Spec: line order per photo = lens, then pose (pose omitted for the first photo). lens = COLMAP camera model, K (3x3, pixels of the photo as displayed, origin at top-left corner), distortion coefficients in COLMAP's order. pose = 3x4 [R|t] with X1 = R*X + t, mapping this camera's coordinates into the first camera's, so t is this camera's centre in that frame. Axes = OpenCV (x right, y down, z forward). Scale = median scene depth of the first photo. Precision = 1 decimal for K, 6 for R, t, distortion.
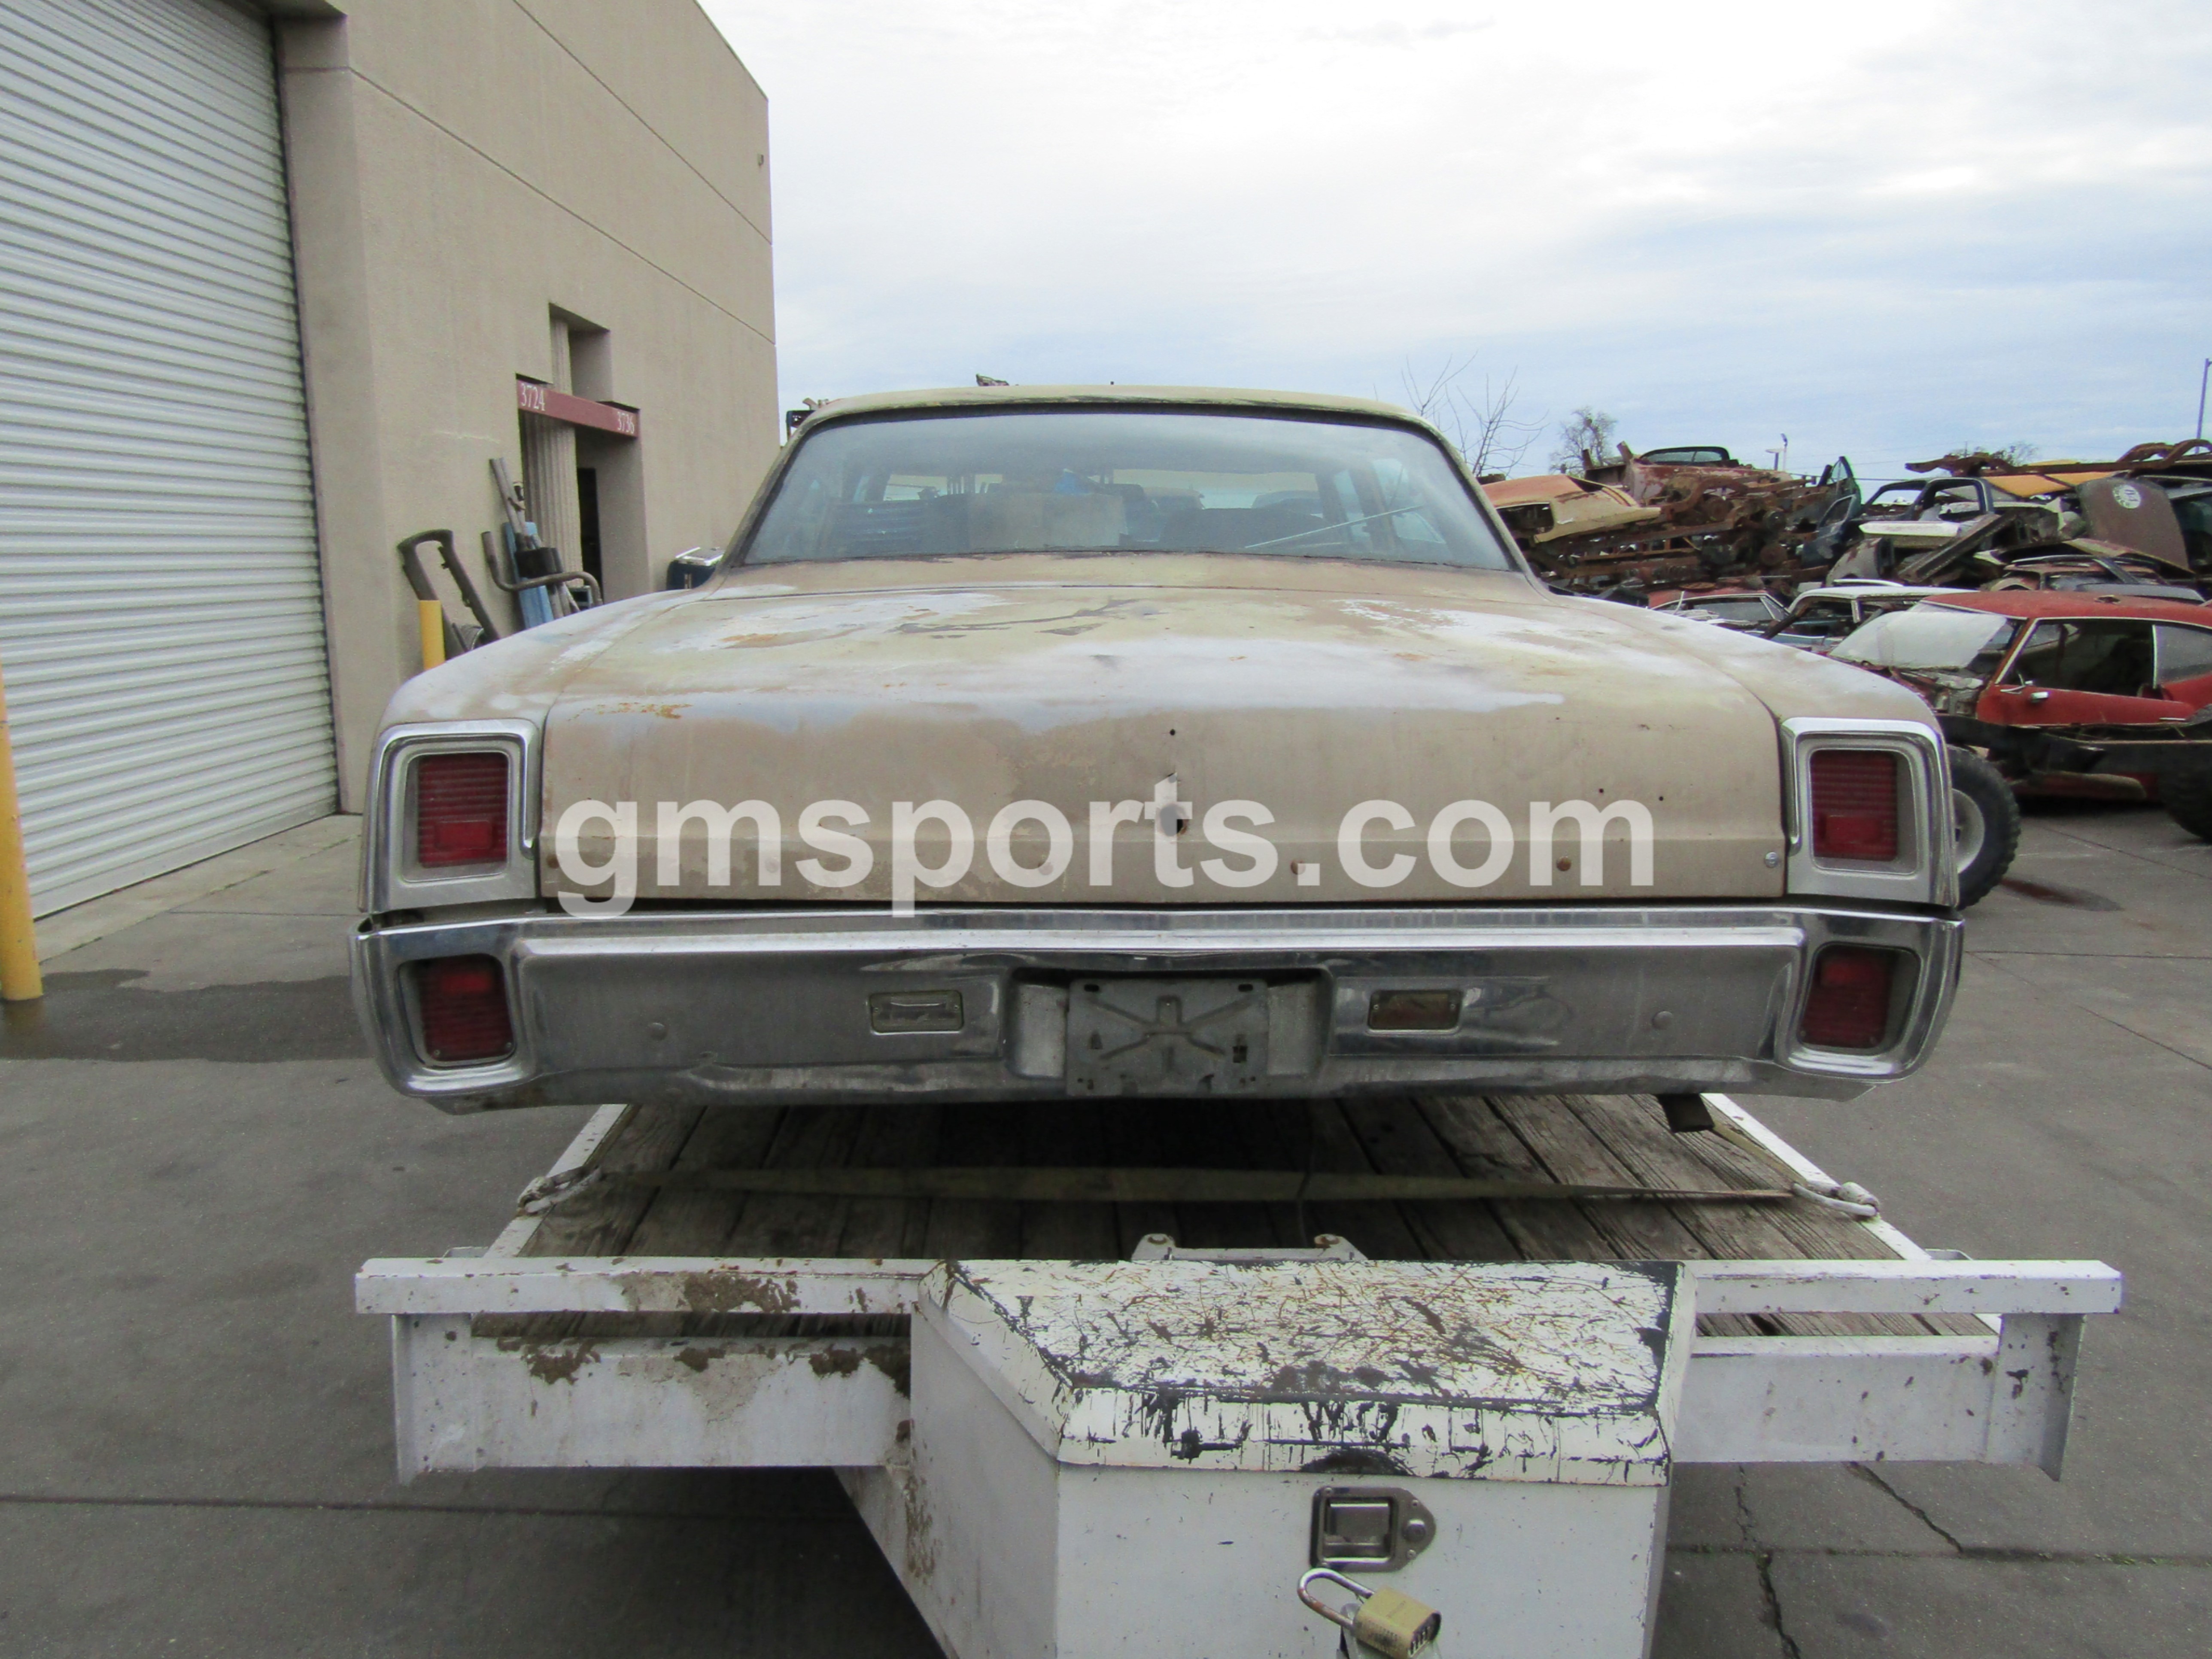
lens RADIAL K [[1576.5, 0, 1096.3], [0, 1576.5, 839.8], [0, 0, 1]] dist [-0.010364, -0.005848]
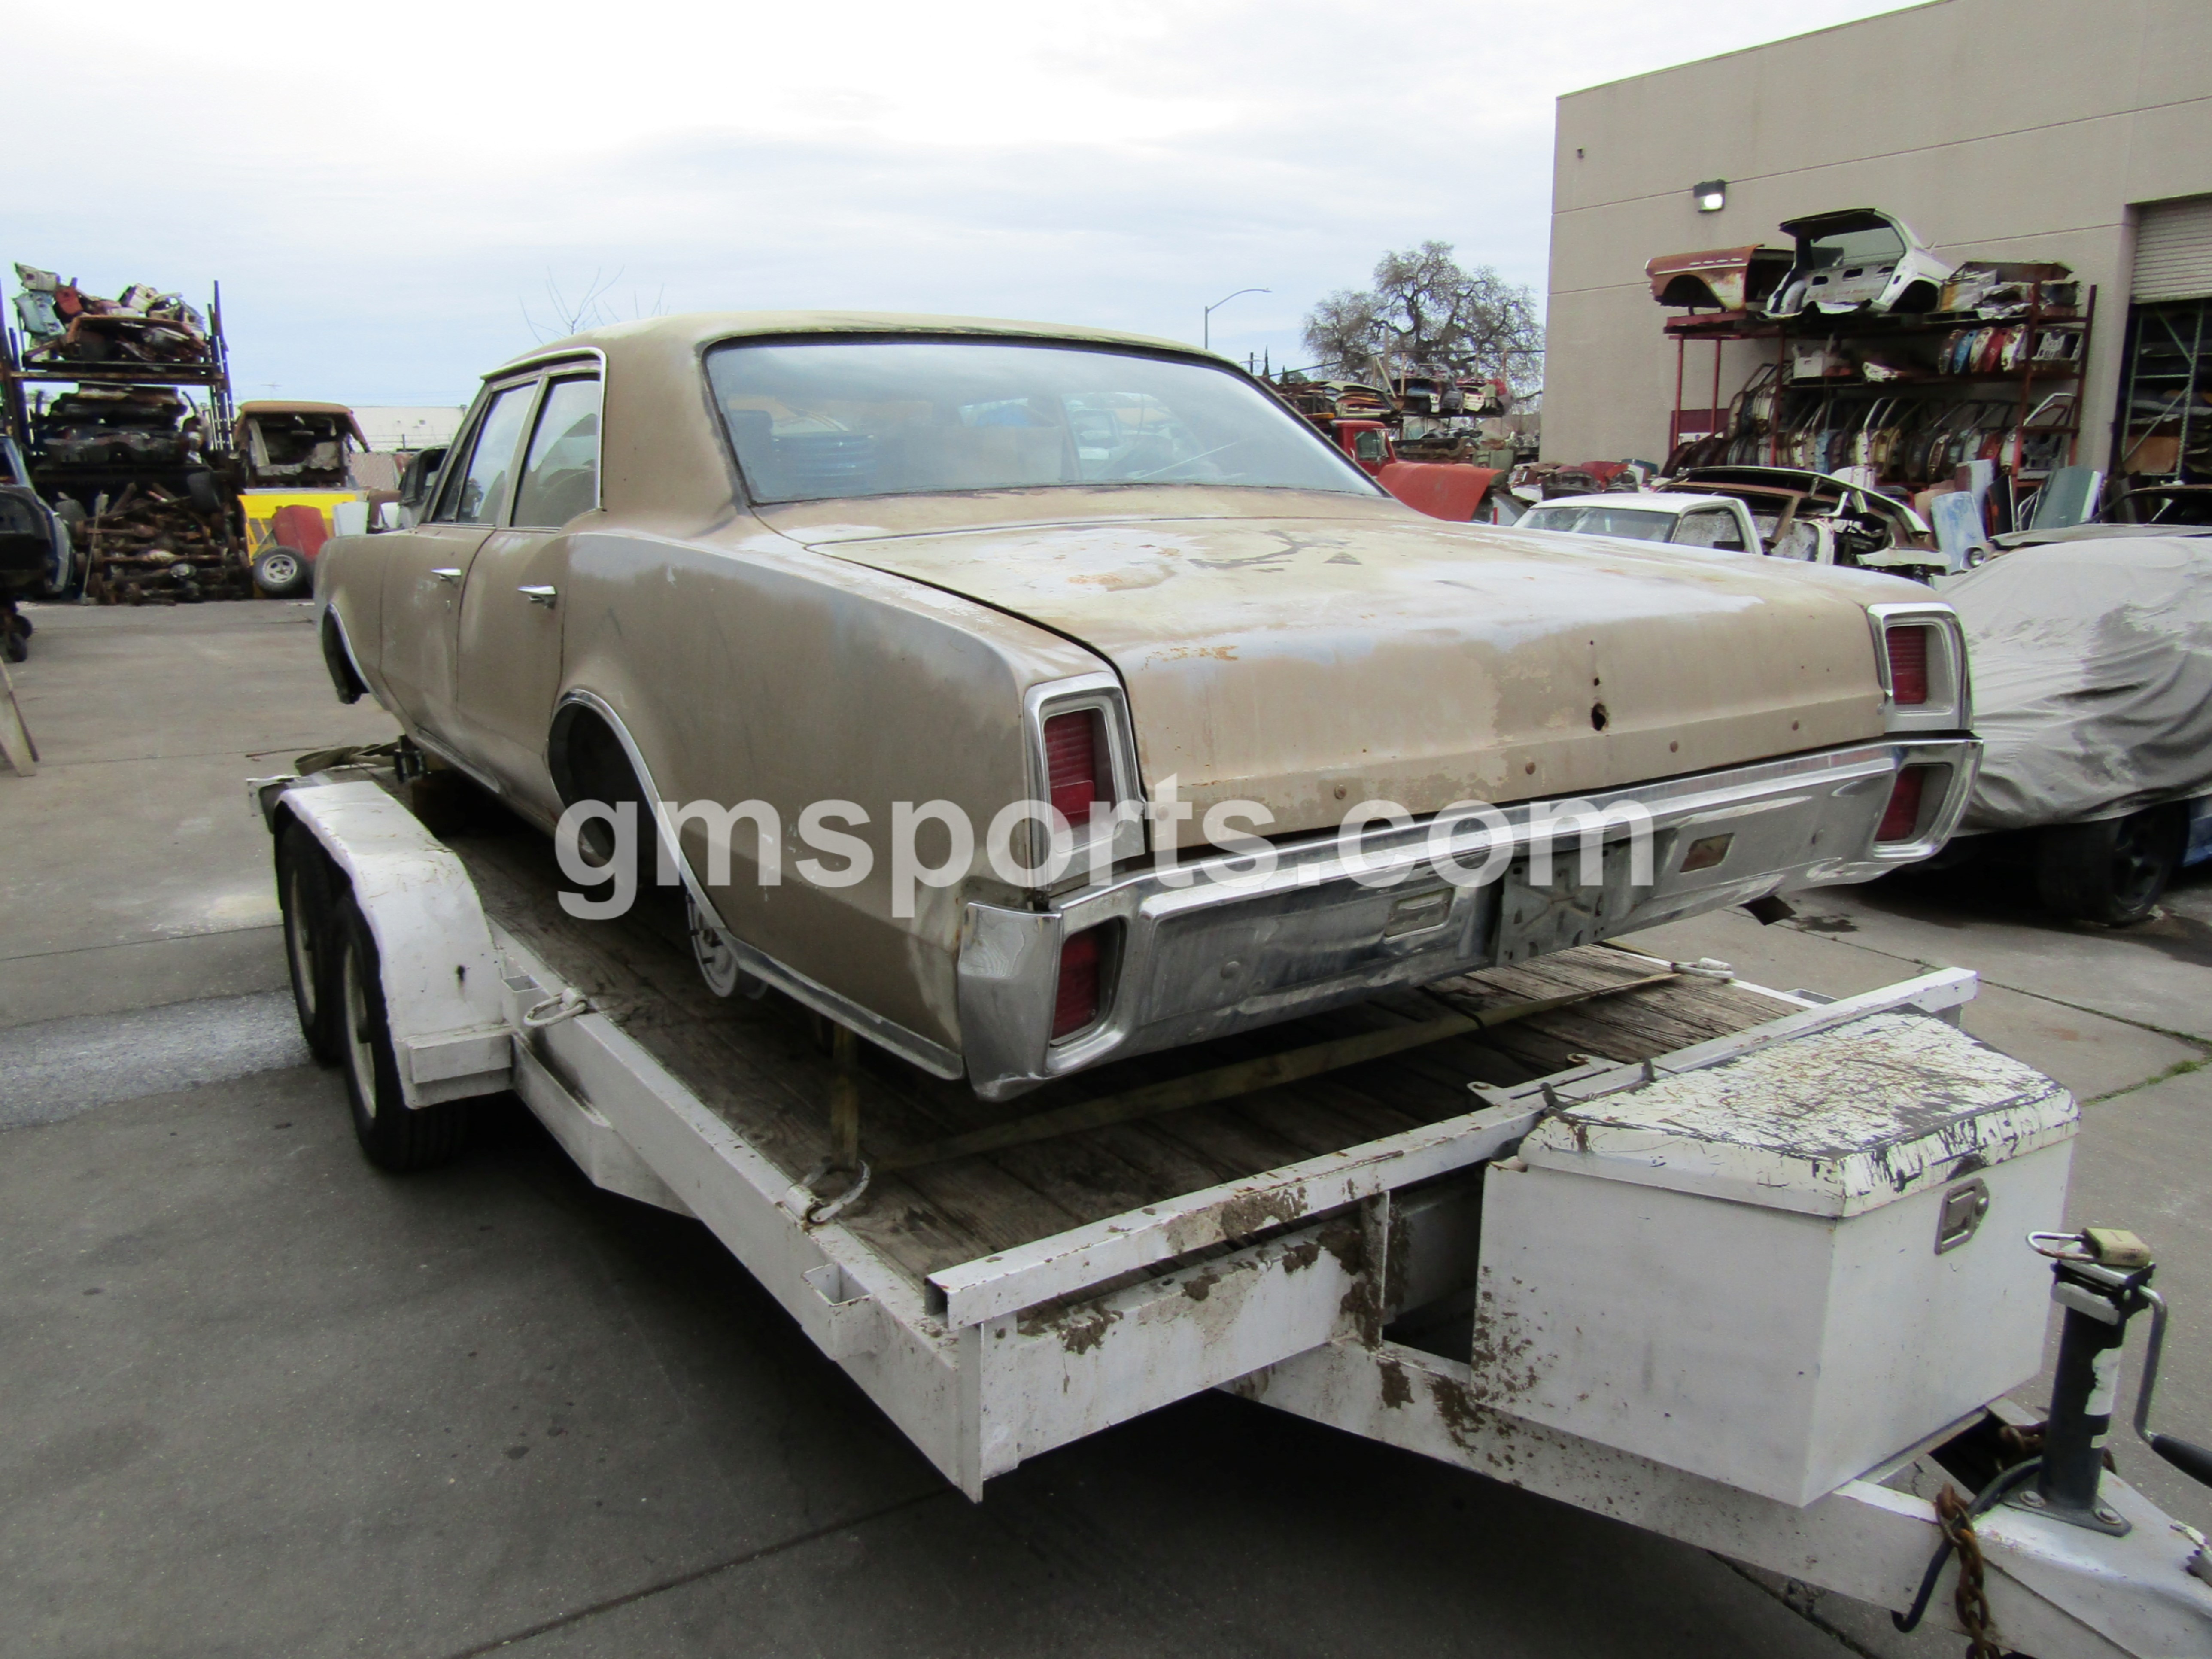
lens RADIAL K [[1576.5, 0, 1096.3], [0, 1576.5, 839.8], [0, 0, 1]] dist [-0.010364, -0.005848]
pose [[0.852008, -0.126939, 0.507907, -0.818480], [0.102373, 0.991827, 0.076155, -0.045786], [-0.513423, -0.012889, 0.858039, 0.164846]]
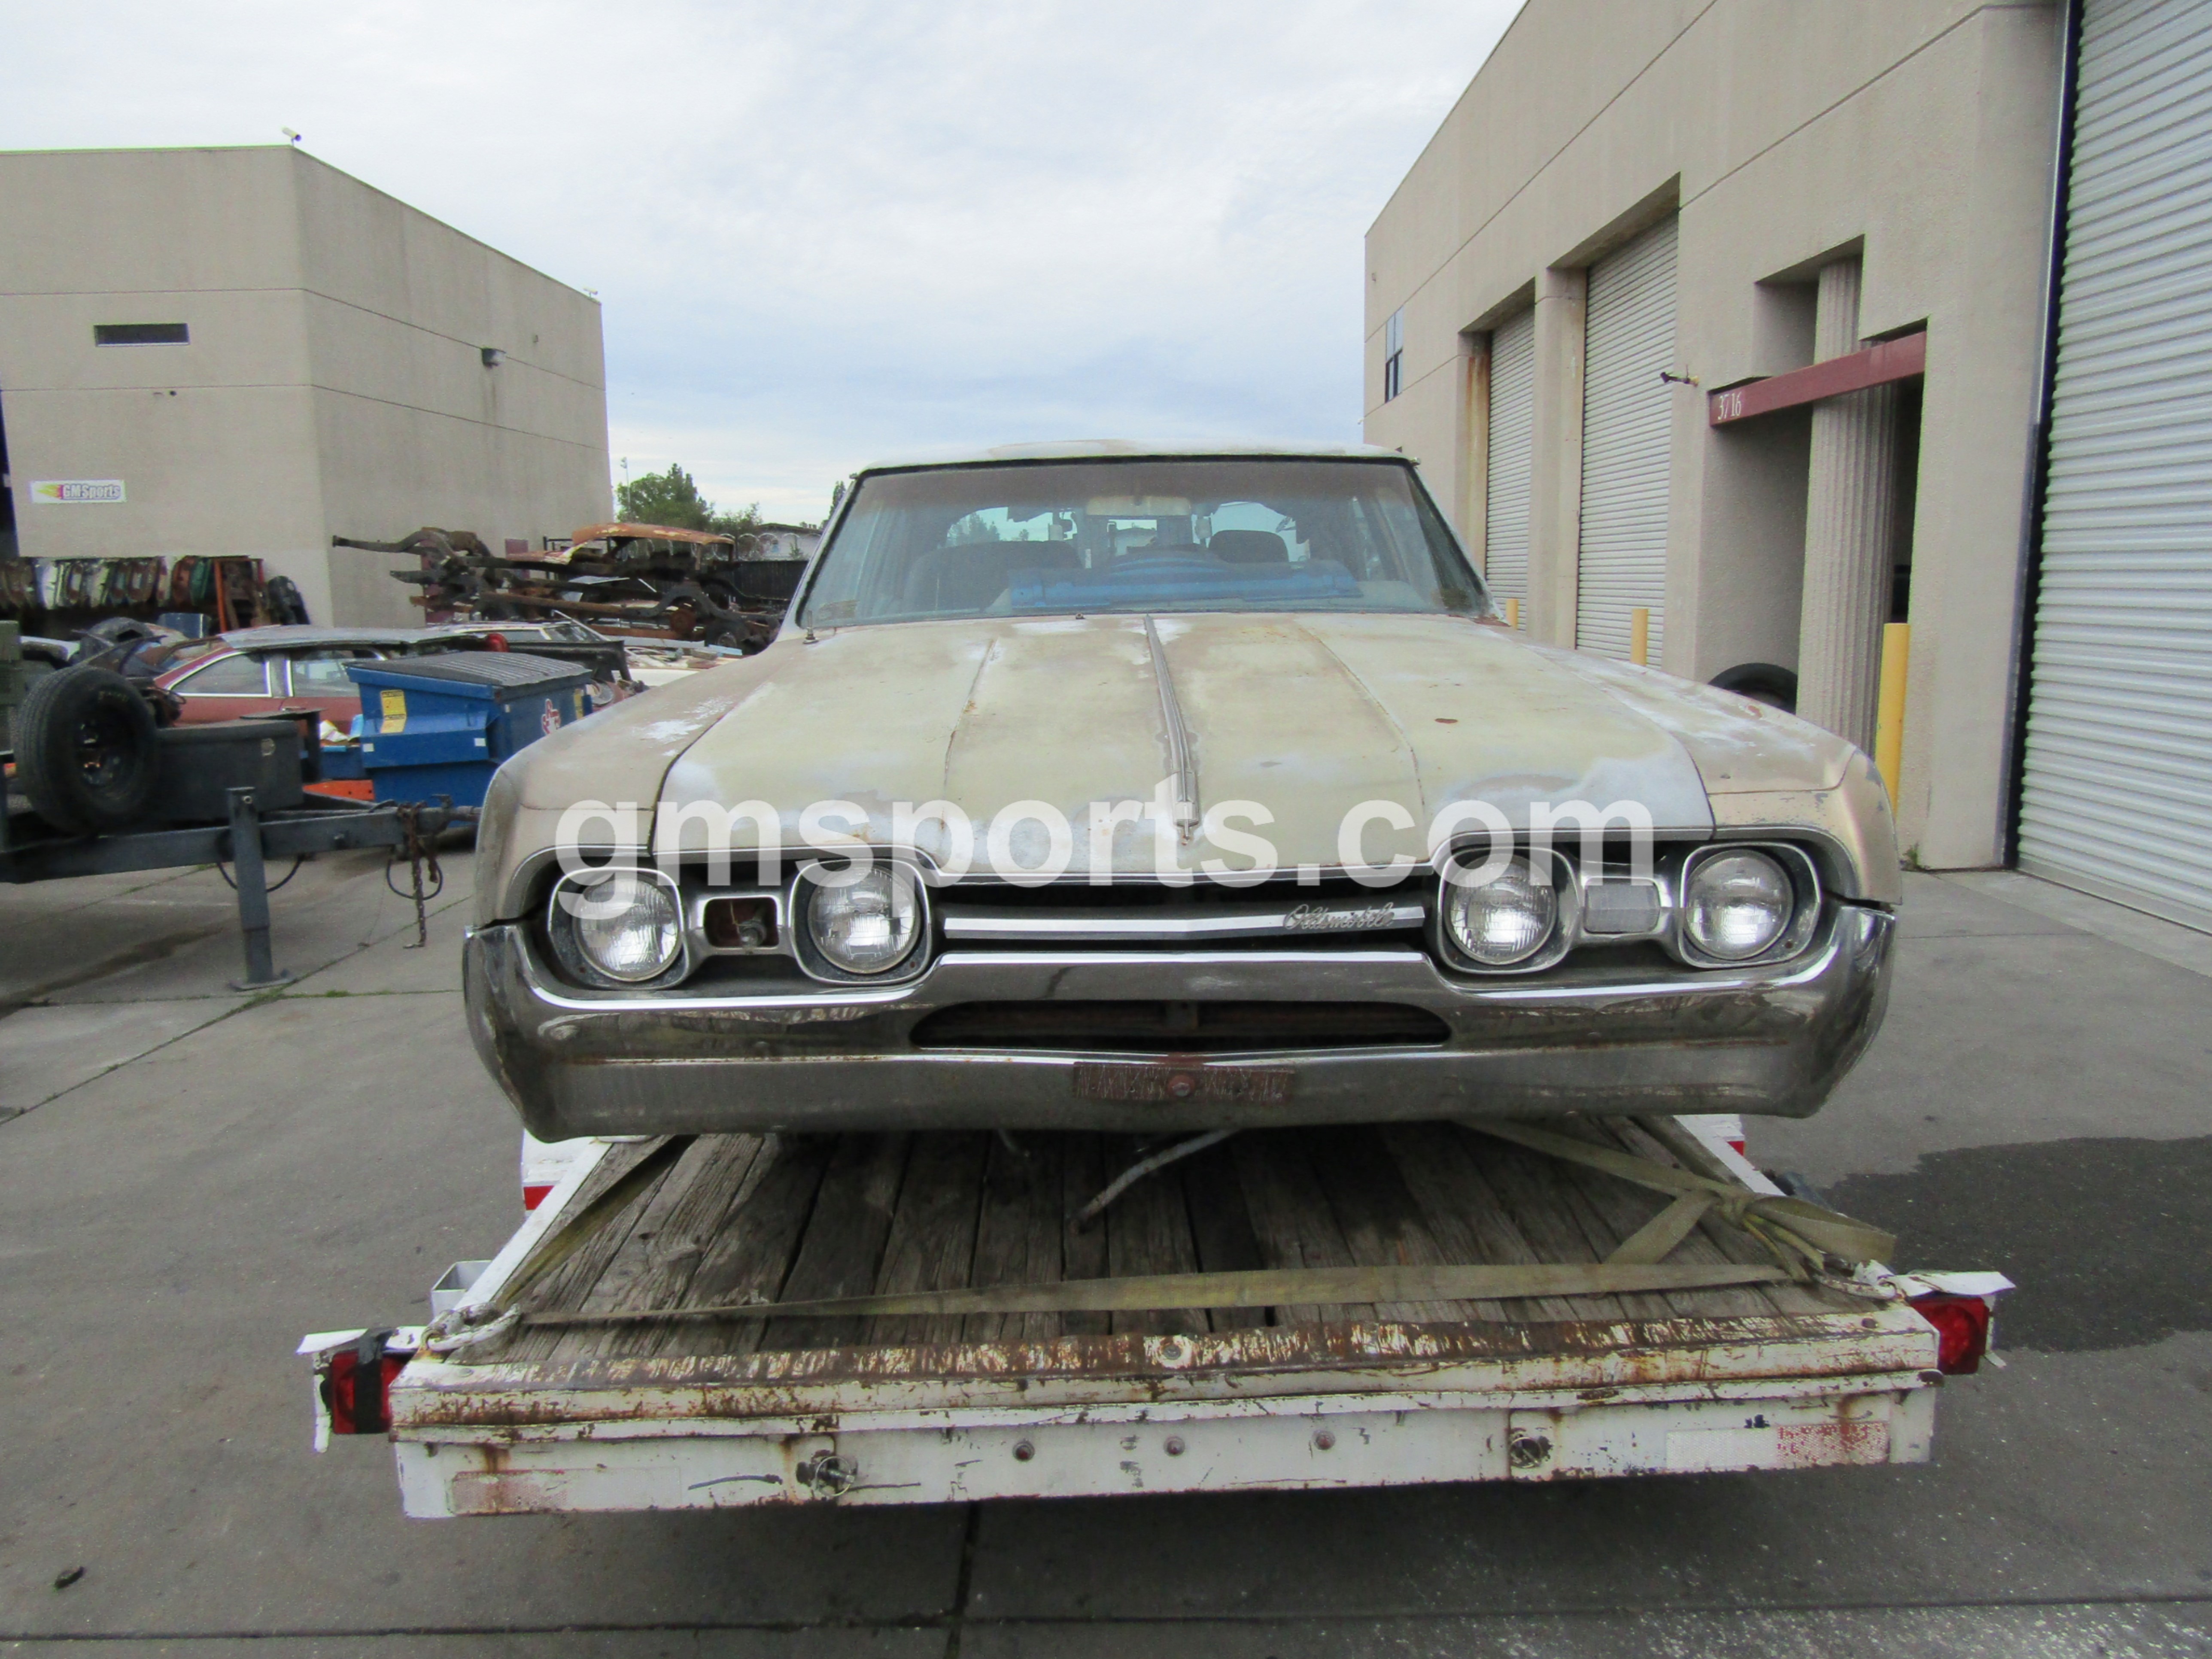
lens RADIAL K [[1576.5, 0, 1096.3], [0, 1576.5, 839.8], [0, 0, 1]] dist [-0.010364, -0.005848]
pose [[-0.999771, 0.010833, 0.018428, 0.025493], [0.016513, 0.938842, 0.343953, -0.853435], [-0.013575, 0.344178, -0.938806, 4.582228]]
